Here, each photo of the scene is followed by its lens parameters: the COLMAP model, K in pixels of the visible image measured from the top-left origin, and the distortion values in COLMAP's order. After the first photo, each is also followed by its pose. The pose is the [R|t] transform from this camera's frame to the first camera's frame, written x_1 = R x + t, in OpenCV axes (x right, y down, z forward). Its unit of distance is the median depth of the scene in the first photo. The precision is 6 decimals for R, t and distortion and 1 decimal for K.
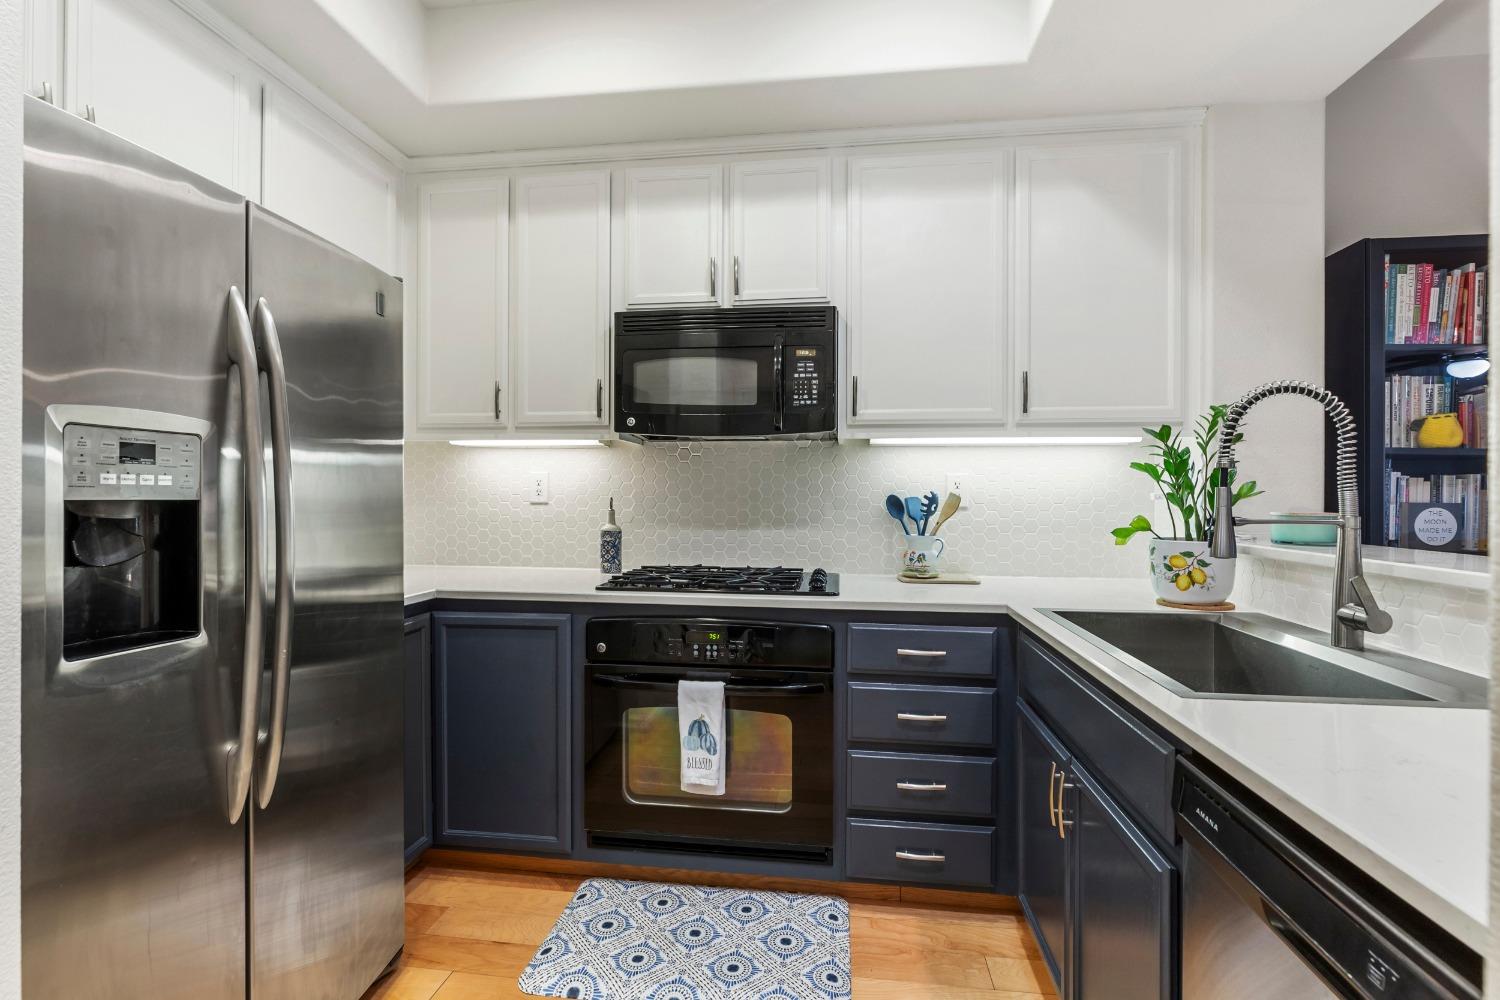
lens RADIAL K [[680.8, 0, 742.4], [0, 680.8, 498.8], [0, 0, 1]] dist [-0.012207, 0.000407]
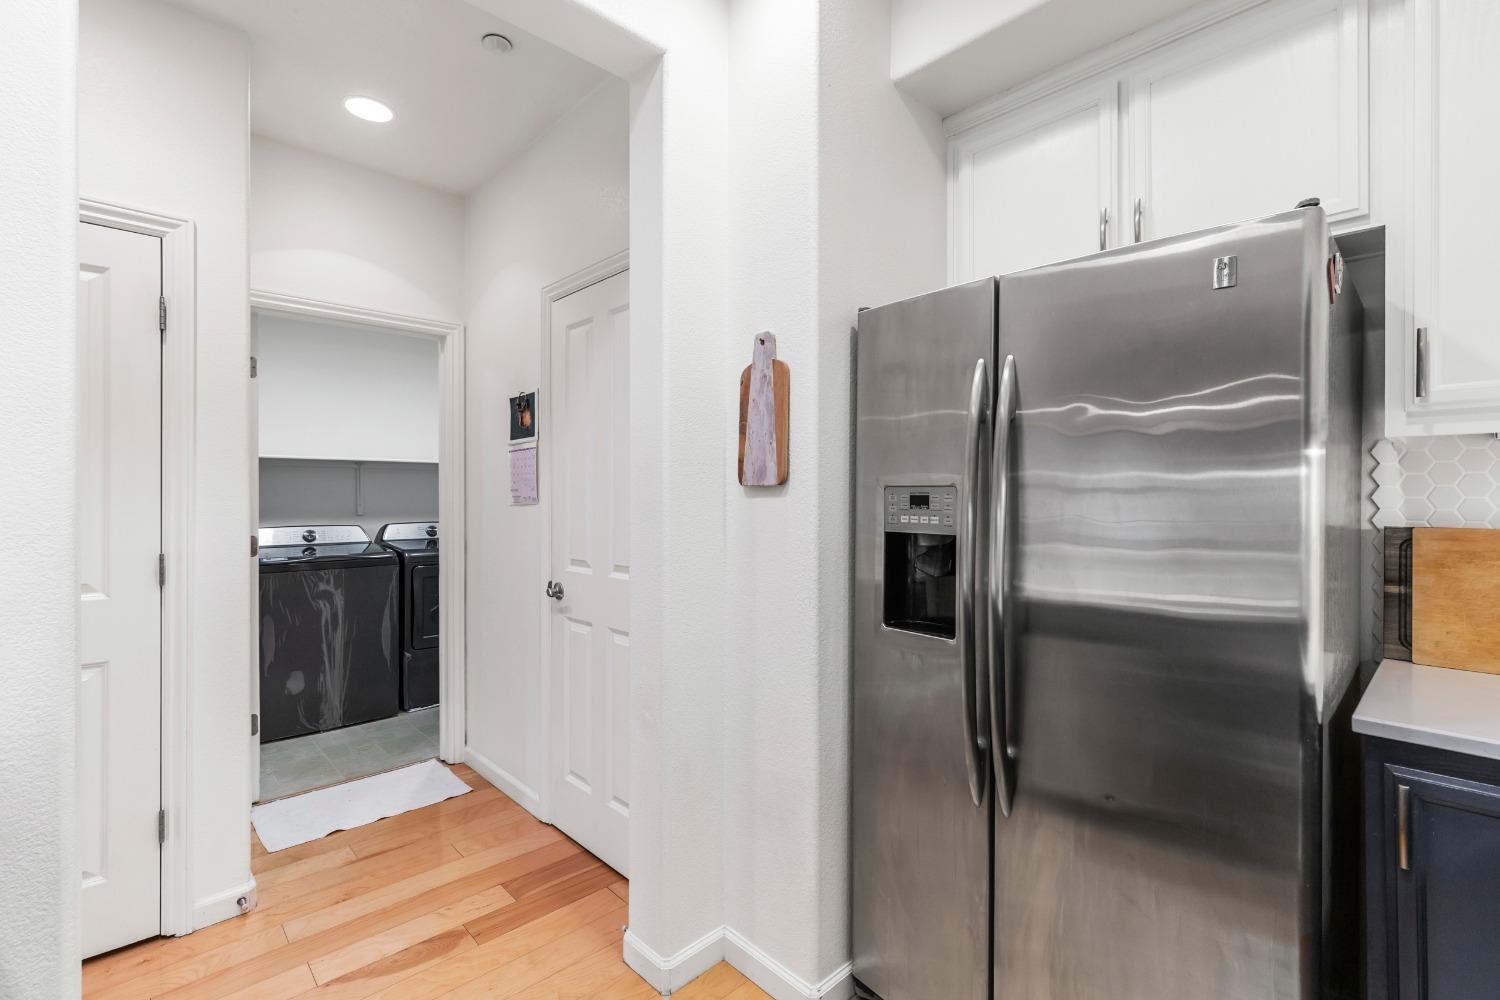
lens RADIAL K [[676.5, 0, 757.1], [0, 676.5, 495.6], [0, 0, 1]] dist [0.002132, 0.000529]
pose [[-0.609645, -0.006621, -0.792647, 0.260655], [-0.008780, 0.999960, -0.001599, -0.038890], [0.792626, 0.005985, -0.609678, 0.830613]]
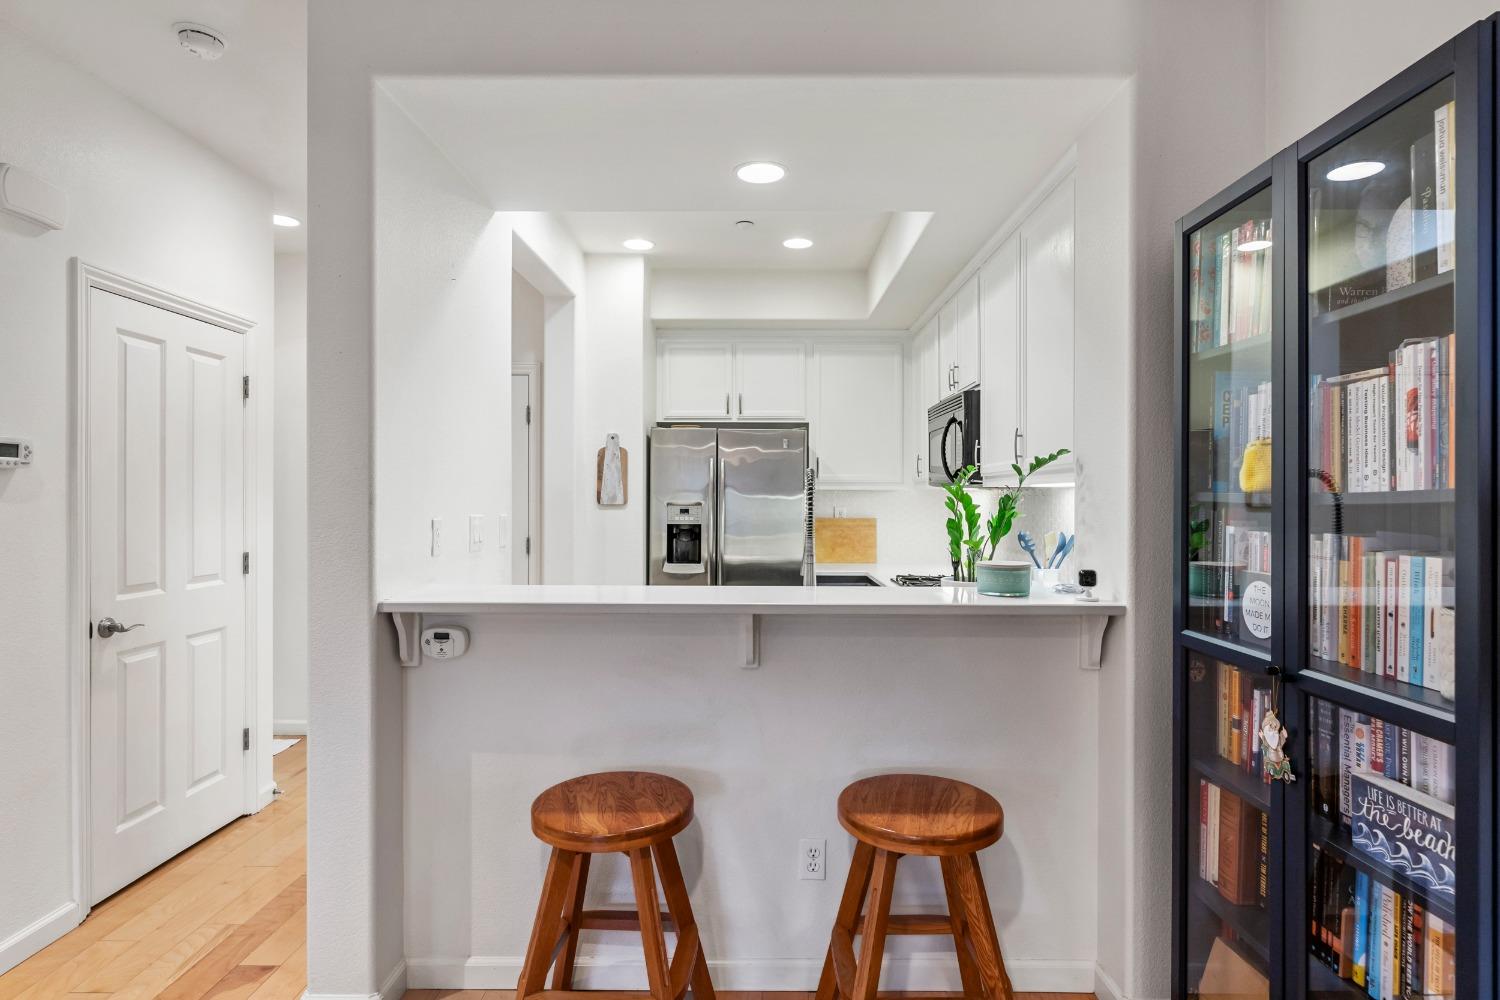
lens RADIAL K [[754.8, 0, 776.0], [0, 754.8, 501.3], [0, 0, 1]] dist [-0.005096, 0.000907]
pose [[0.173553, -0.000928, -0.984824, 1.684068], [-0.008344, 0.999962, -0.002413, -0.060197], [0.984789, 0.008637, 0.173538, 0.394844]]
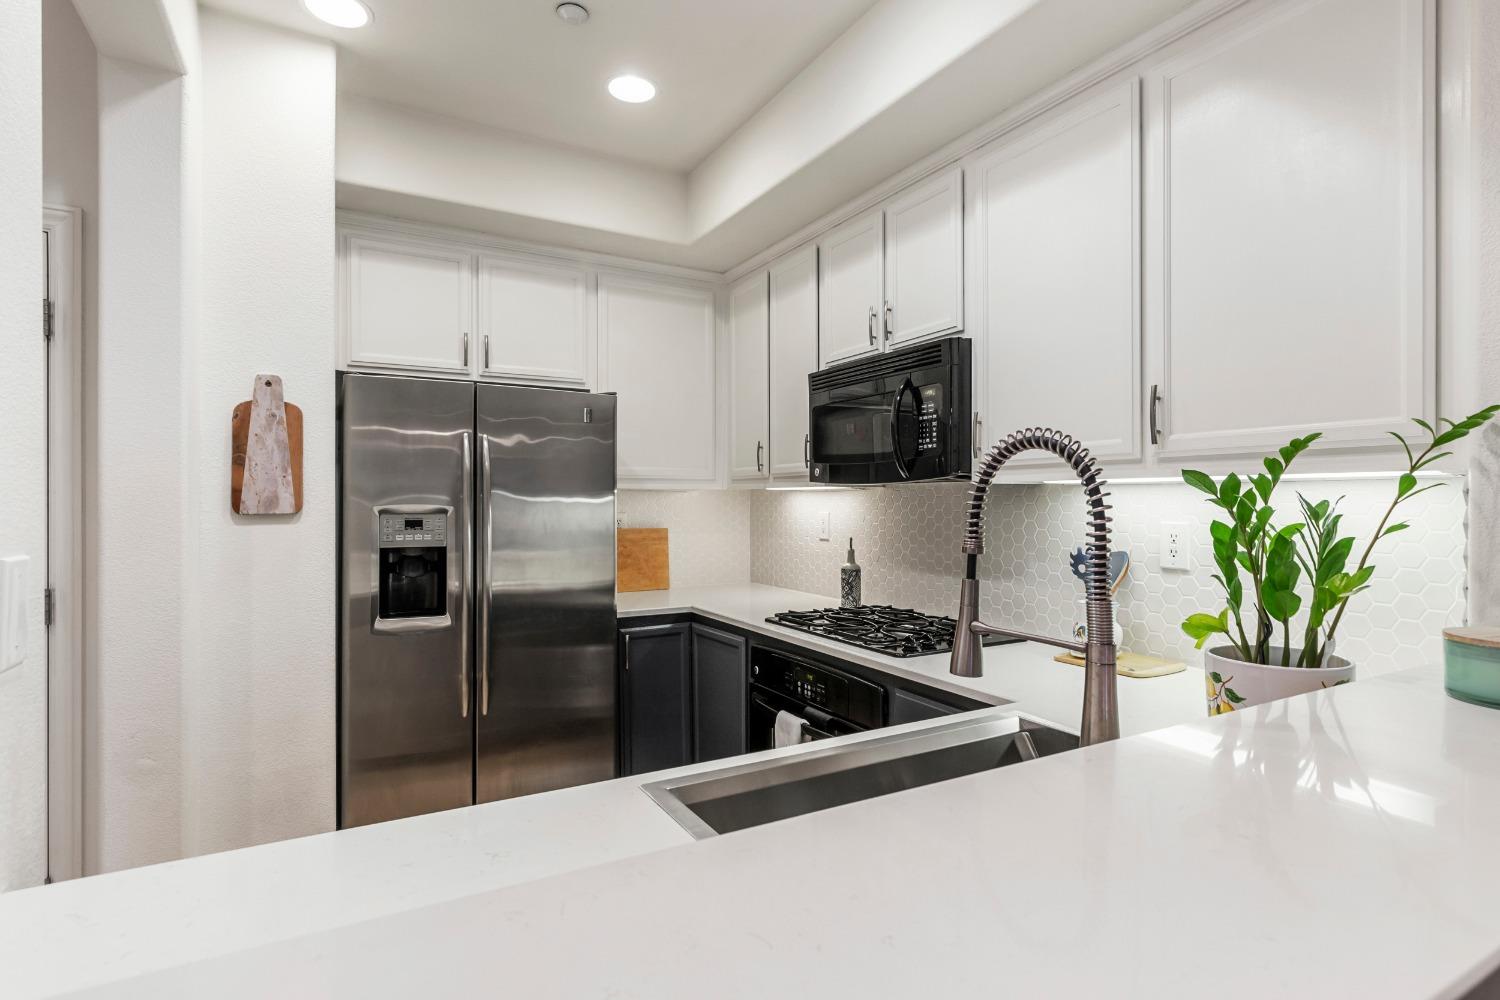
lens RADIAL K [[734.0, 0, 754.7], [0, 734.0, 503.7], [0, 0, 1]] dist [-0.002058, 0.001750]
pose [[0.616781, -0.002931, -0.787130, 0.802829], [-0.002058, 0.999984, -0.005336, -0.063083], [0.787132, 0.004911, 0.616764, 0.215187]]
